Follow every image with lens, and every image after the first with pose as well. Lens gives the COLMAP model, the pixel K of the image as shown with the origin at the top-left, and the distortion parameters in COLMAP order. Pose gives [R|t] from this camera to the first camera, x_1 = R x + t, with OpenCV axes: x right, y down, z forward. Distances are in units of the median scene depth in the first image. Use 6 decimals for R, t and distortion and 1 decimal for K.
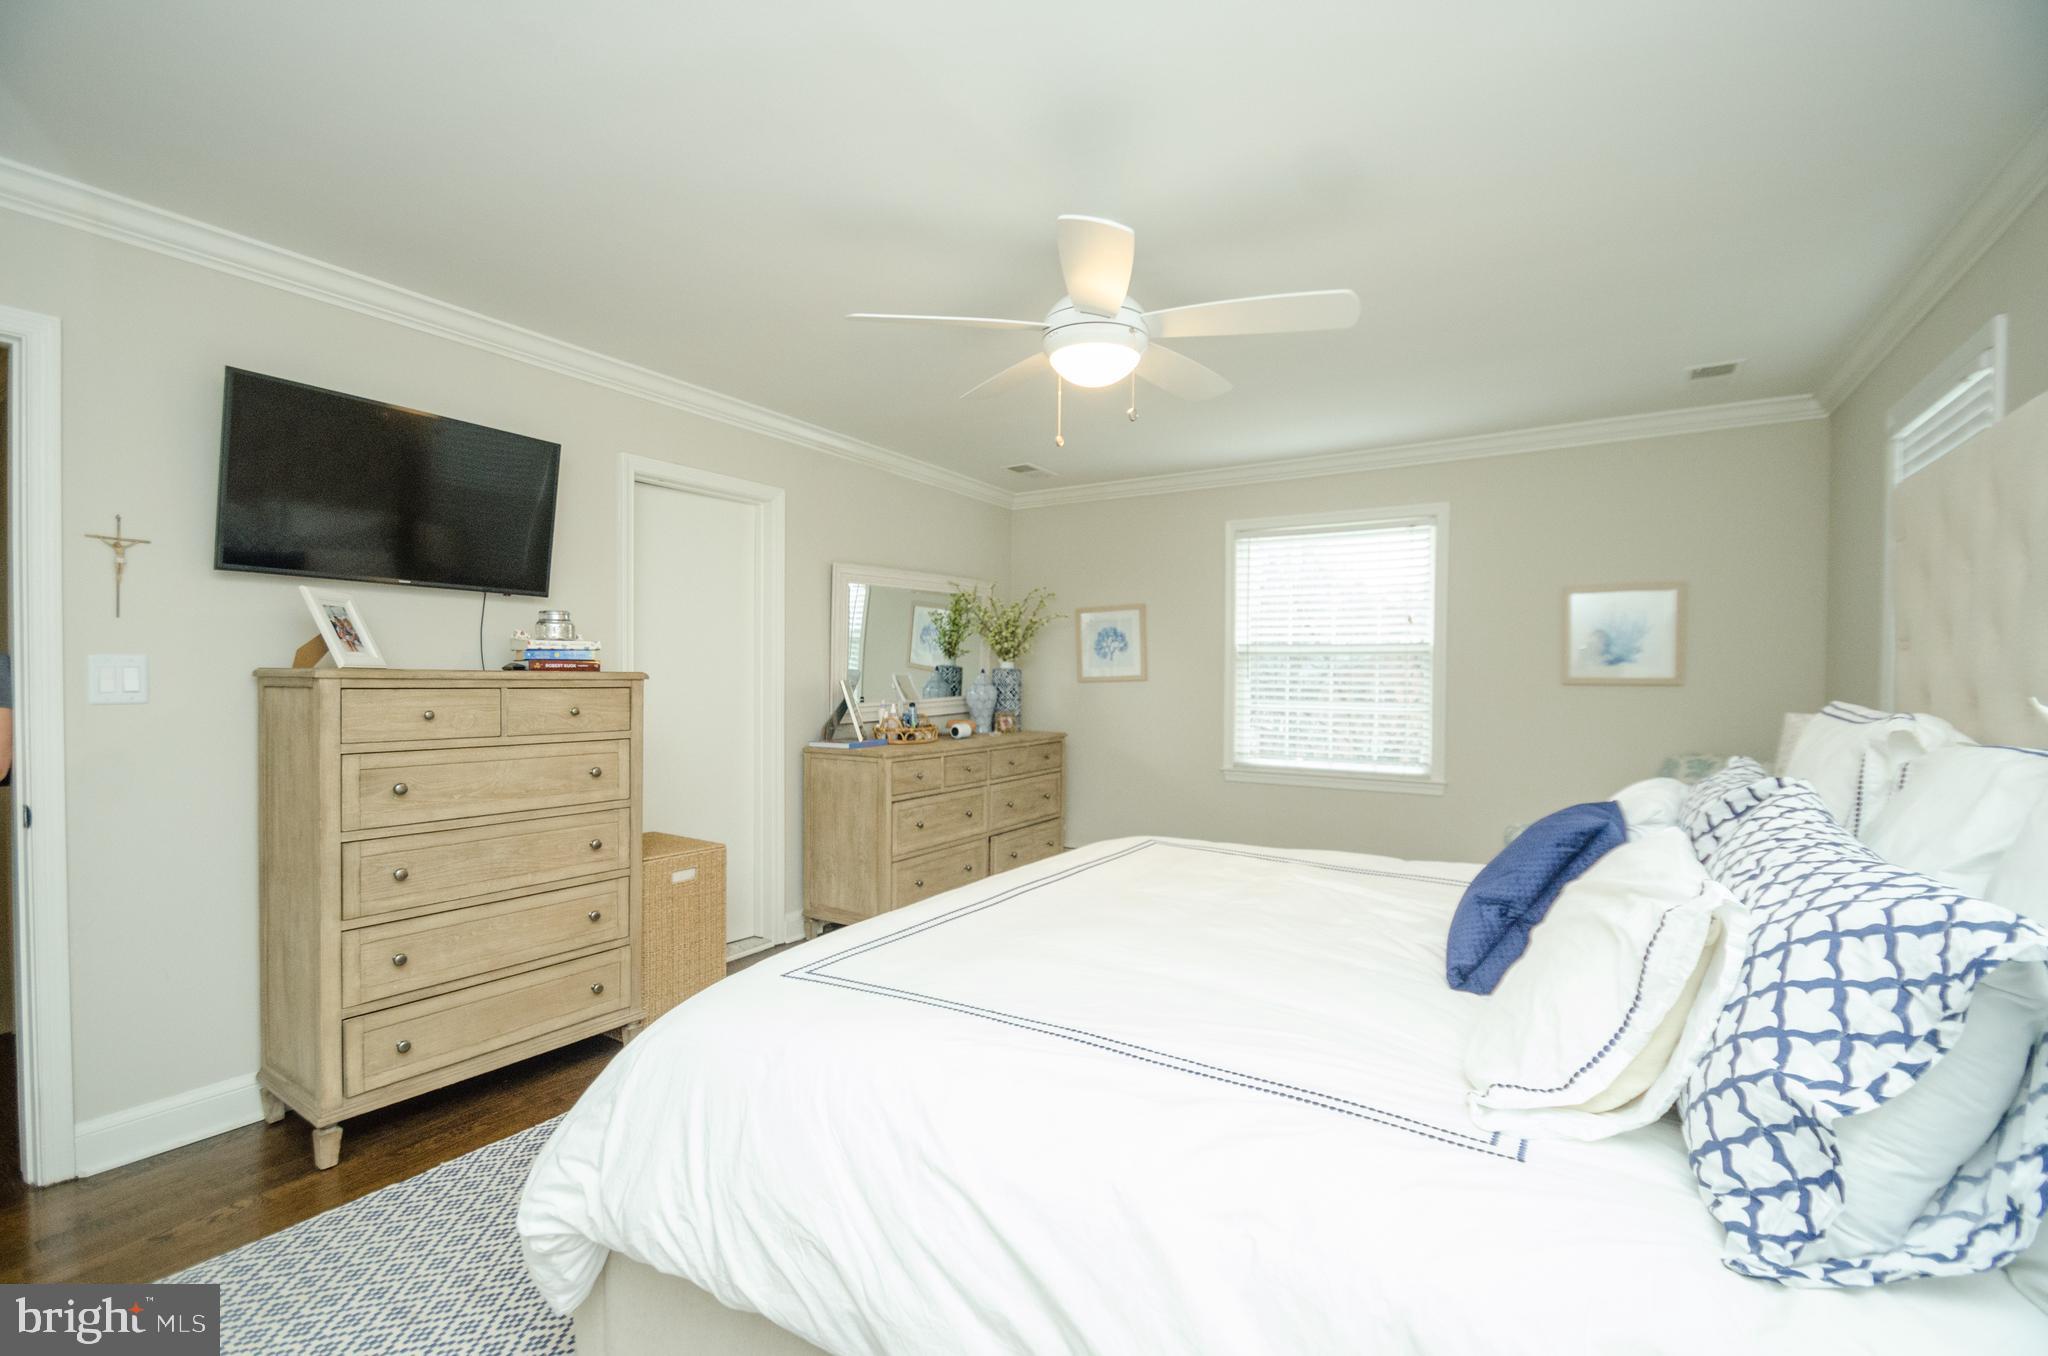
lens RADIAL K [[896.7, 0, 1006.9], [0, 896.7, 690.6], [0, 0, 1]] dist [0.001712, -0.000887]
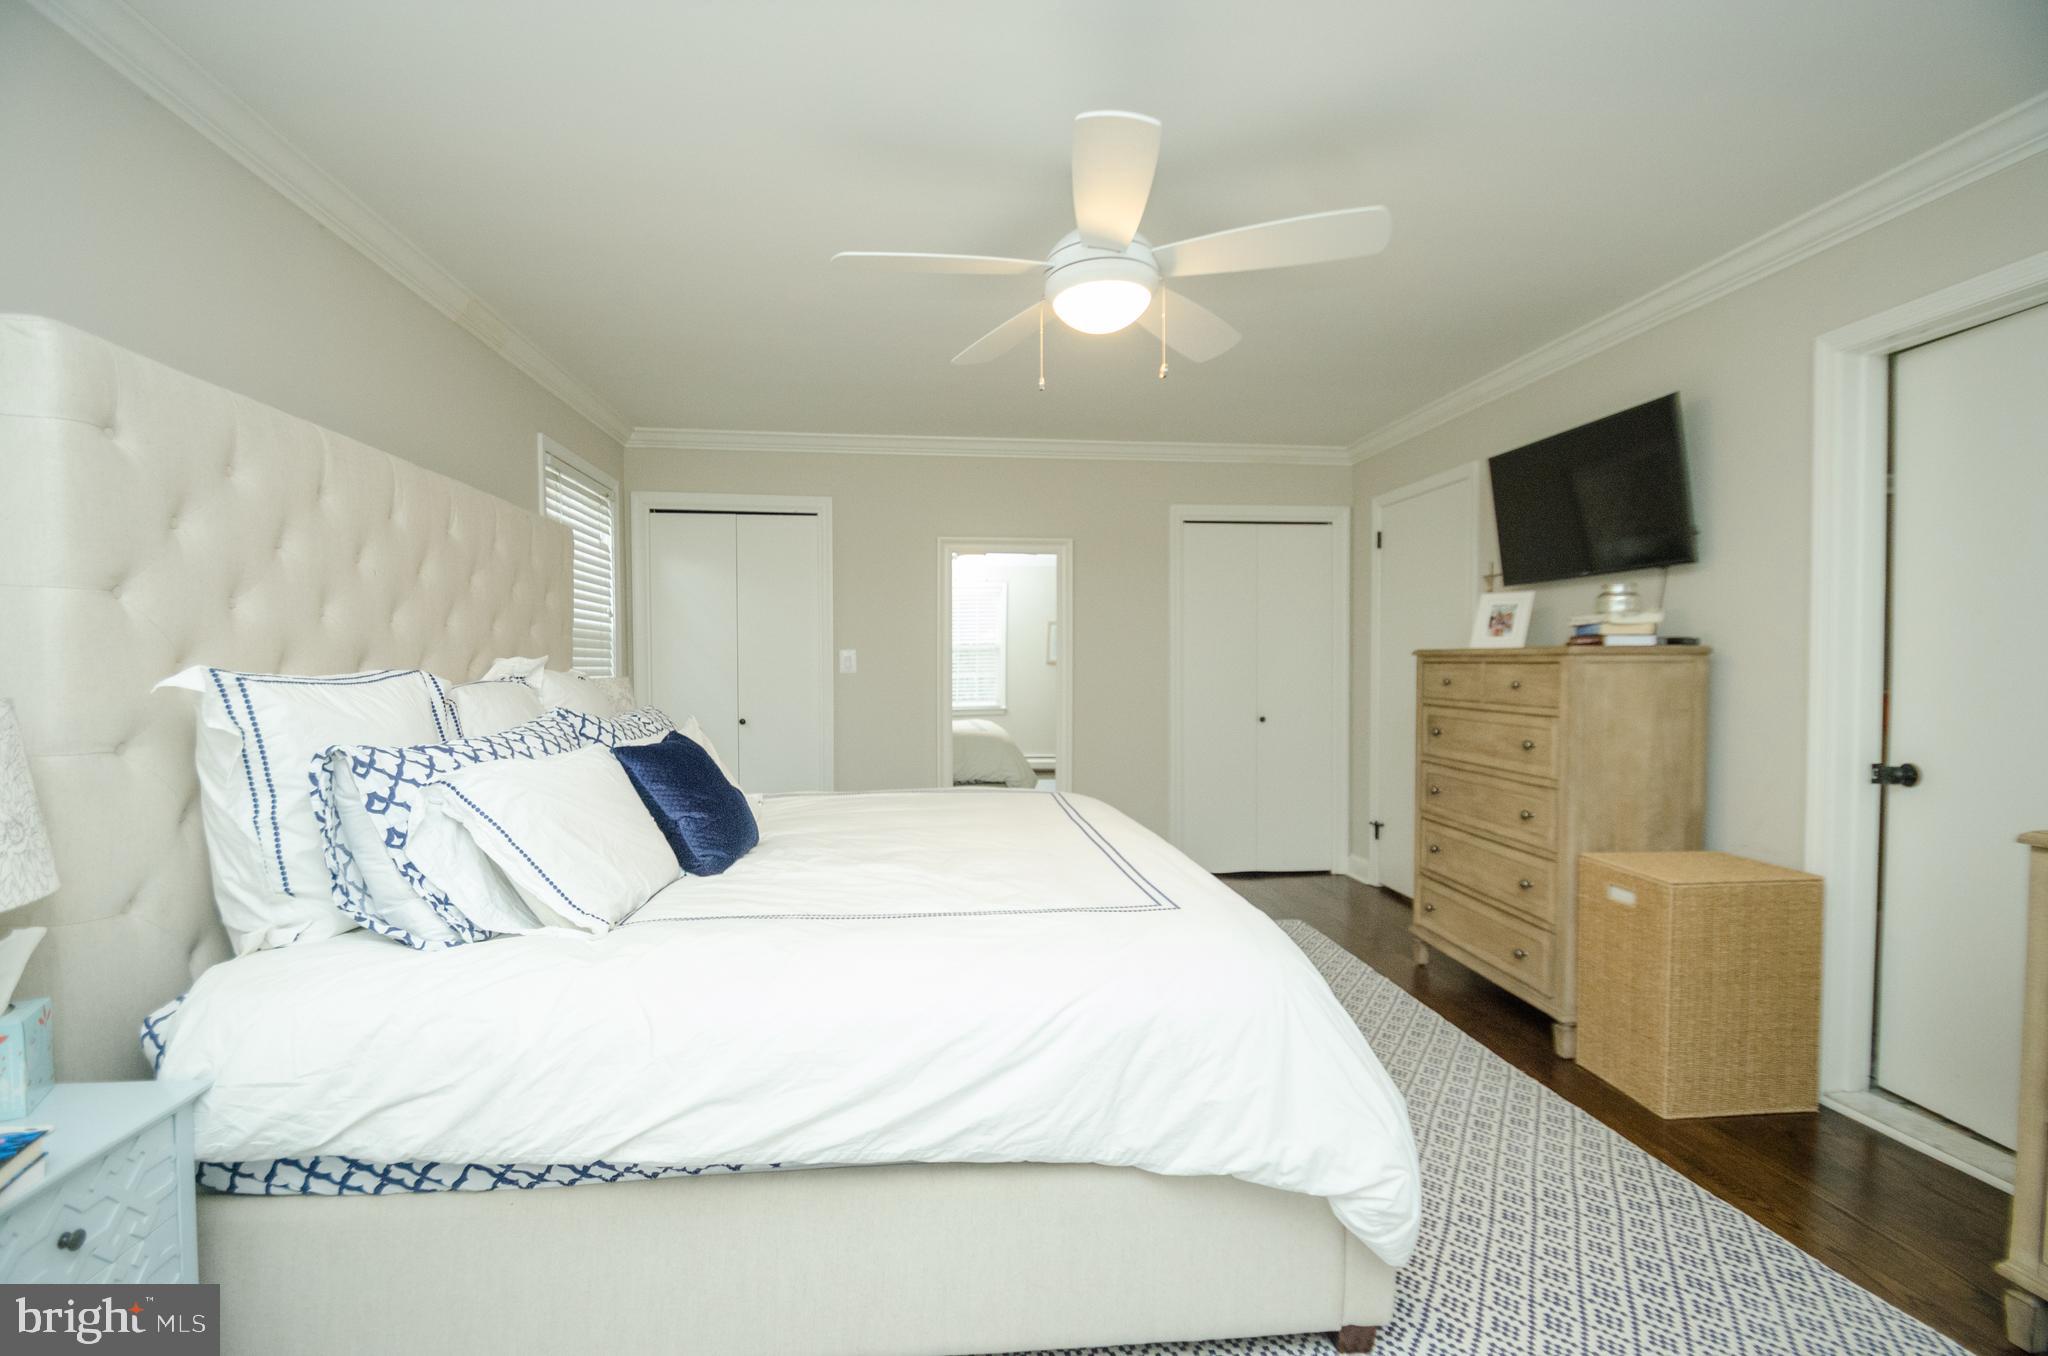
lens RADIAL K [[896.7, 0, 1006.9], [0, 896.7, 690.6], [0, 0, 1]] dist [0.001712, -0.000887]
pose [[-0.782805, 0.017116, -0.622032, 0.687347], [-0.008601, 0.999229, 0.038318, -0.006306], [0.622208, 0.035346, -0.782054, 1.516849]]
